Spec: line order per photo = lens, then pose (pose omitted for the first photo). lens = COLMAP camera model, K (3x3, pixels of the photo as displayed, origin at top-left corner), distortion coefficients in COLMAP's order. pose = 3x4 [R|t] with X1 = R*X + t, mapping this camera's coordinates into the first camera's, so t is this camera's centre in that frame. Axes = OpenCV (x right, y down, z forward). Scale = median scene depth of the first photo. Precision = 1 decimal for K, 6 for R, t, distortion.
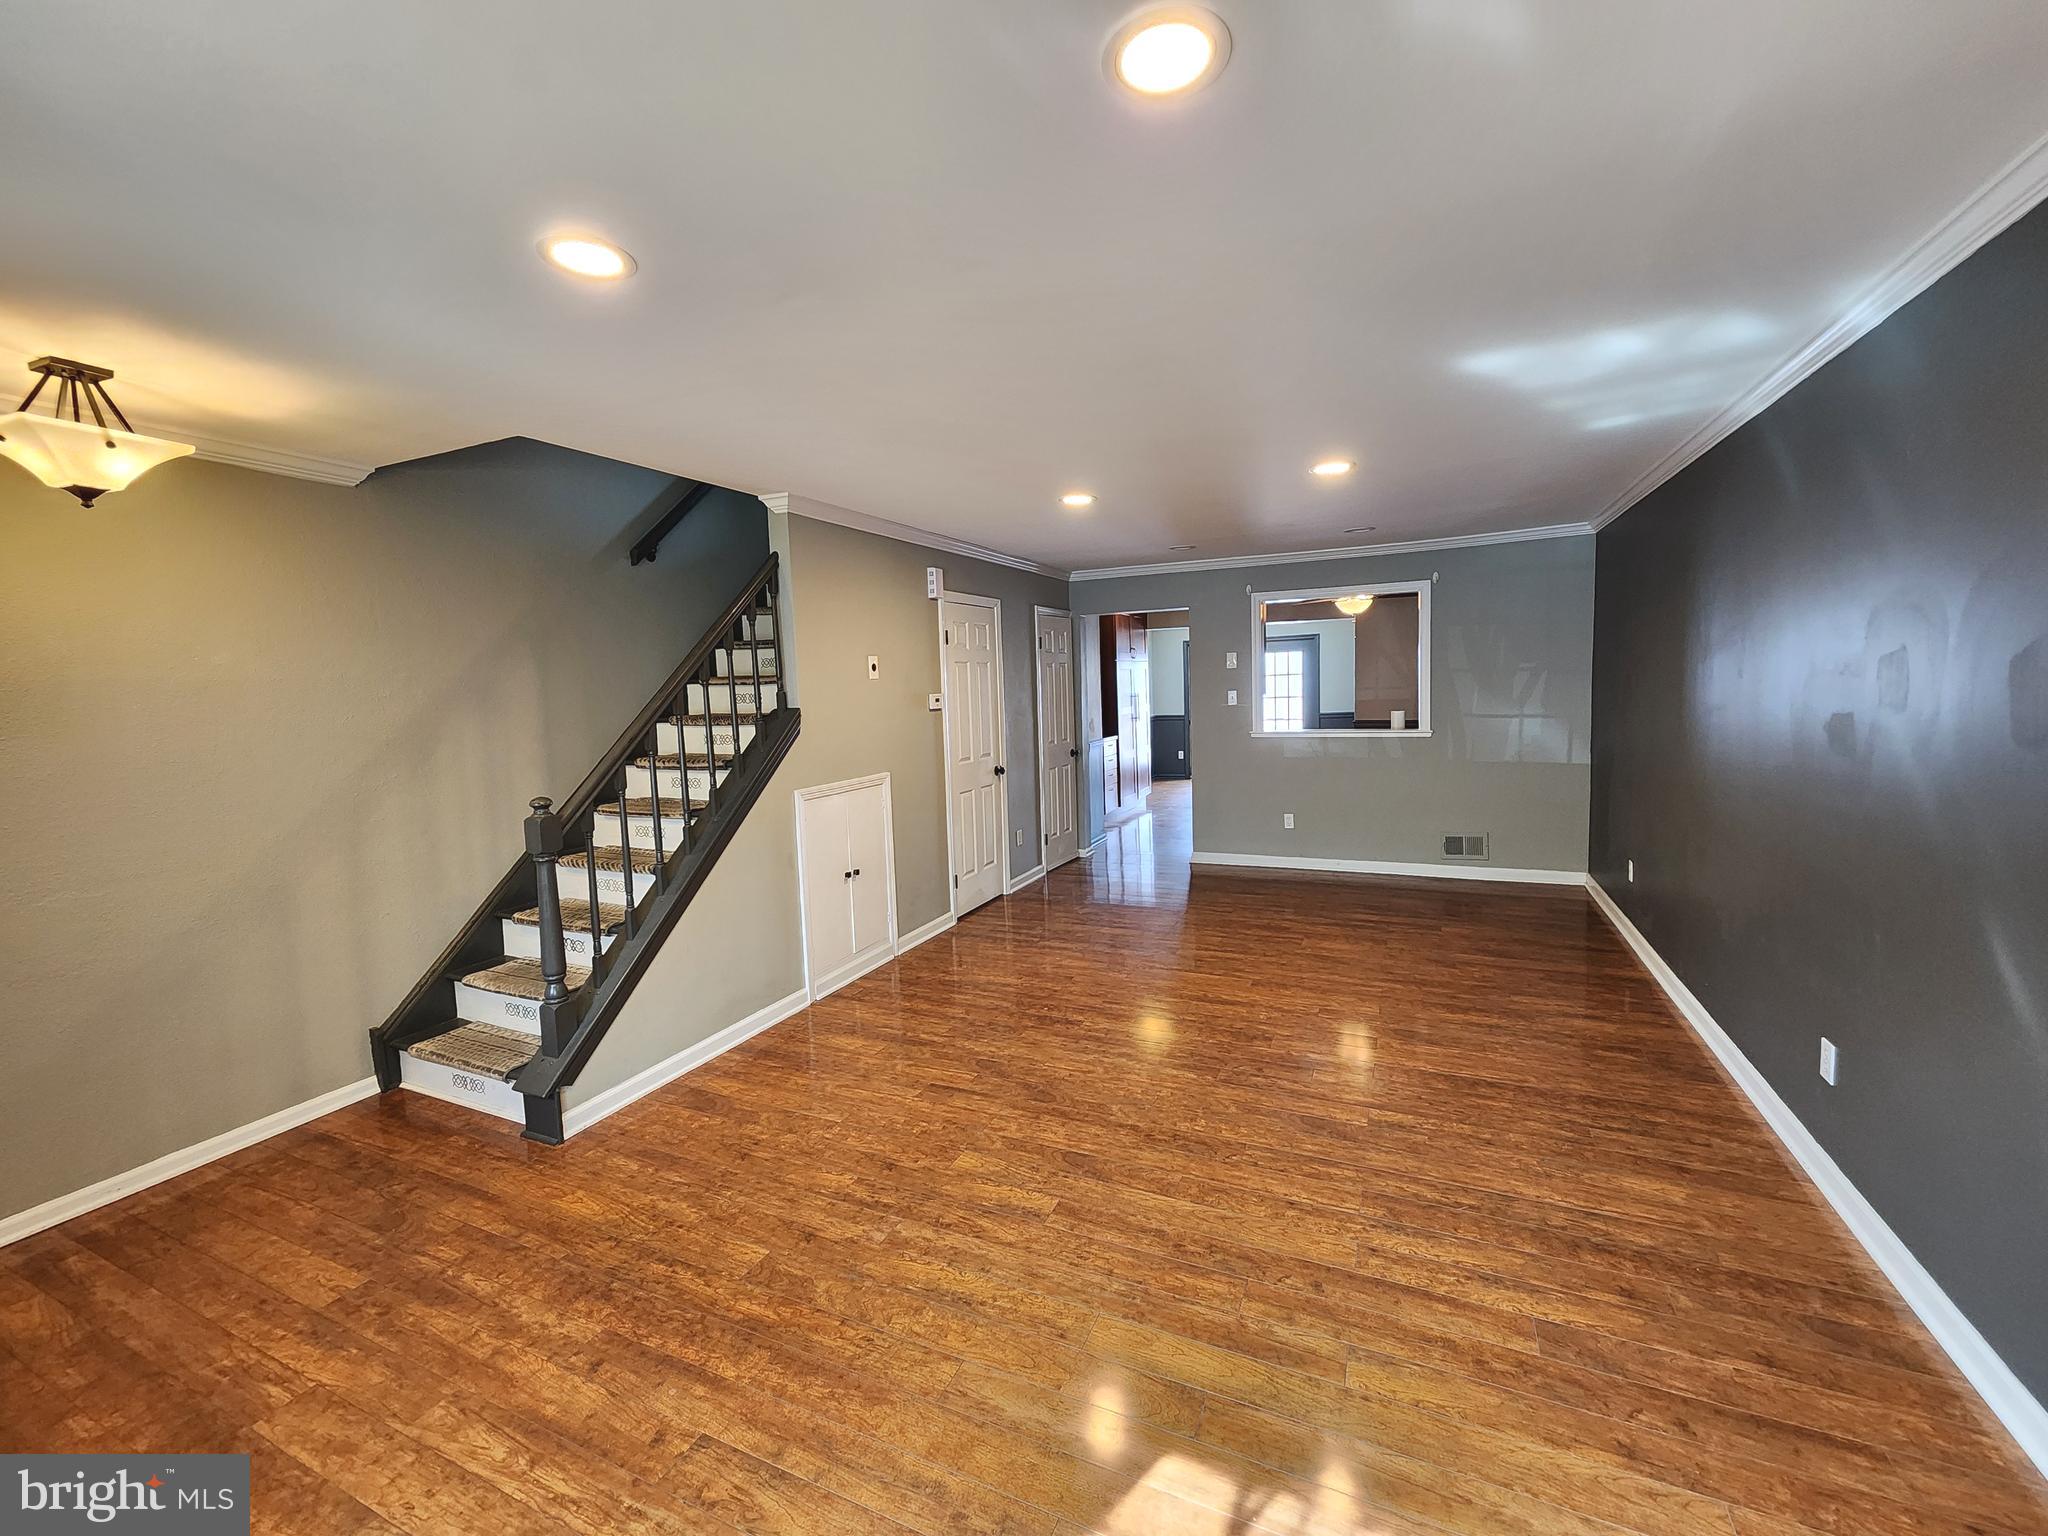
lens RADIAL K [[843.5, 0, 1023.2], [0, 843.5, 756.9], [0, 0, 1]] dist [0.002454, 0.000465]
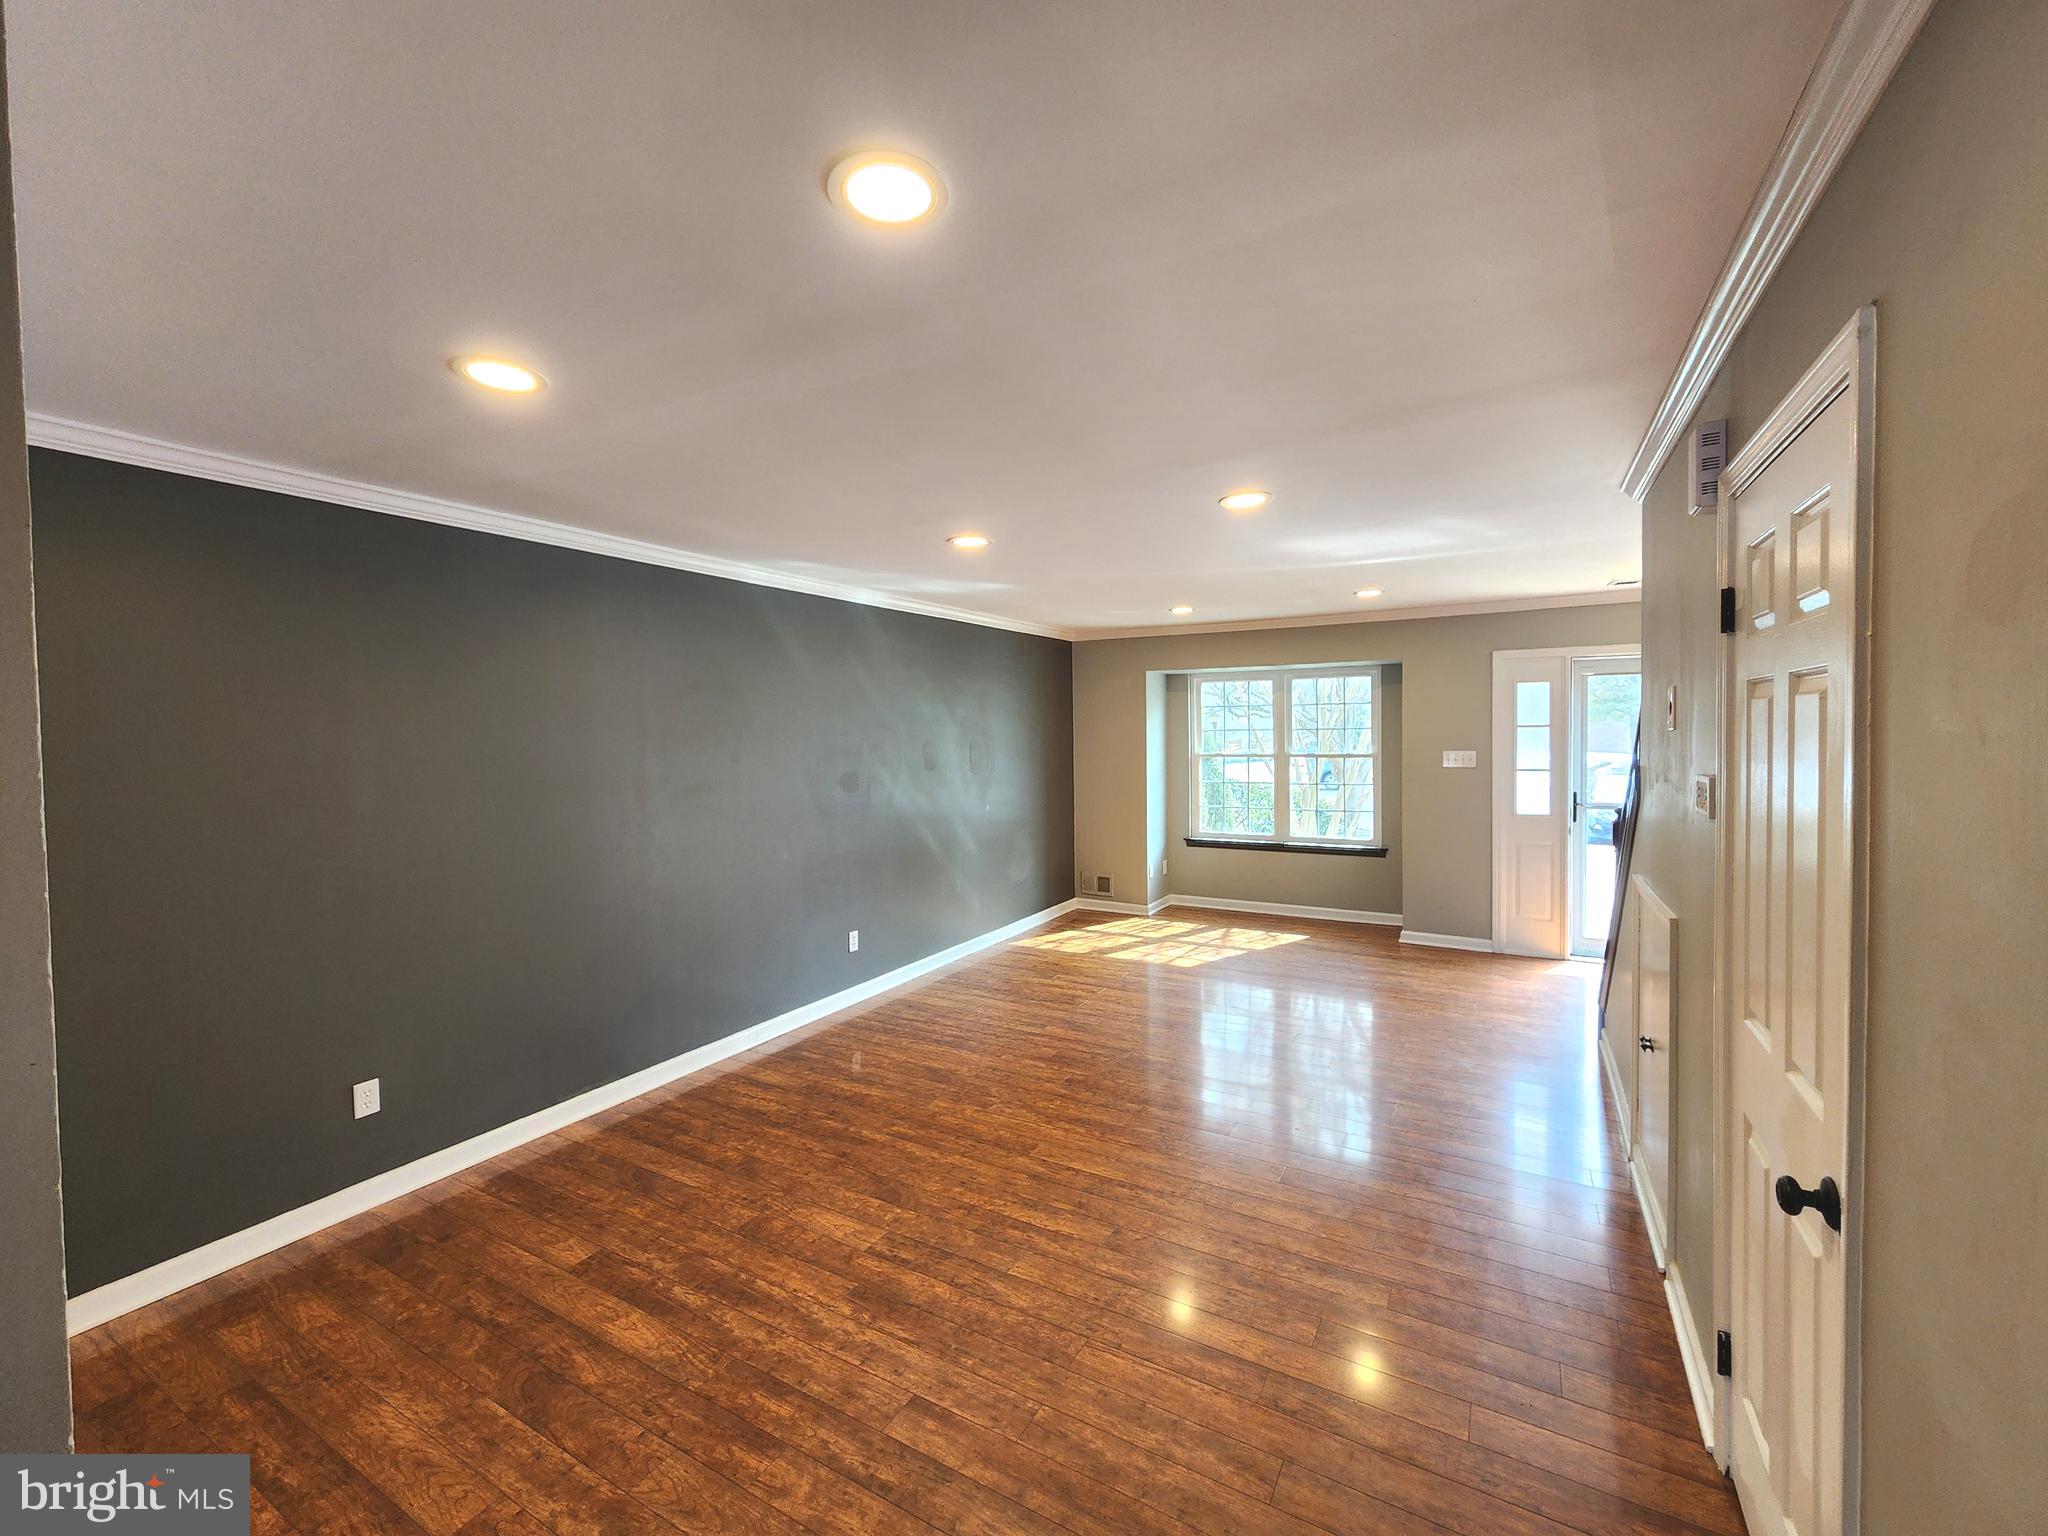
lens RADIAL K [[841.8, 0, 1025.0], [0, 841.8, 753.0], [0, 0, 1]] dist [0.000277, 0.000178]
pose [[-0.995110, 0.045352, 0.087747, 0.197205], [0.054929, 0.992412, 0.110002, -0.174136], [-0.082092, 0.114284, -0.990051, 1.724522]]
